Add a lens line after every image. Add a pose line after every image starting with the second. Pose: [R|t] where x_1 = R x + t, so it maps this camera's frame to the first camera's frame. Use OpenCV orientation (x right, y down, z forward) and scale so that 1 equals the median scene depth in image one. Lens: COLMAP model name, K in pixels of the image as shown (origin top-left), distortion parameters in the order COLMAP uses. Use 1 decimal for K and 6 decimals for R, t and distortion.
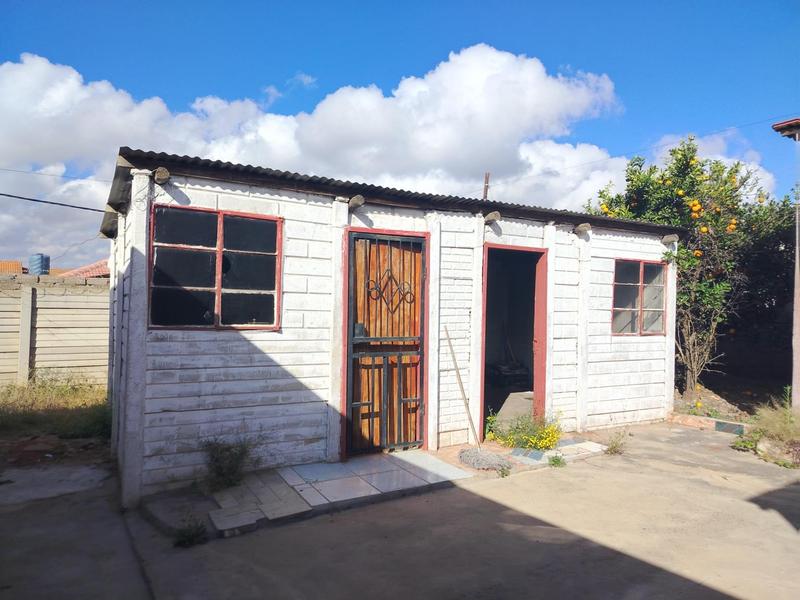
lens RADIAL K [[554.6, 0, 400.1], [0, 554.6, 298.9], [0, 0, 1]] dist [0.010811, -0.000038]
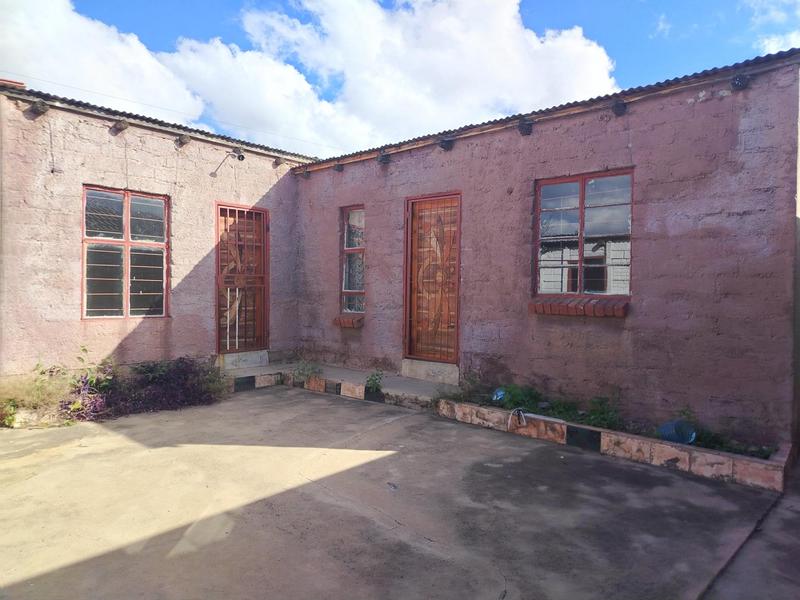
lens RADIAL K [[554.6, 0, 400.3], [0, 554.6, 299.8], [0, 0, 1]] dist [0.010811, -0.000038]
pose [[-0.256781, -0.040412, 0.965624, -0.633347], [-0.042331, 0.998637, 0.030537, 0.003242], [-0.965542, -0.033035, -0.258141, 0.865146]]
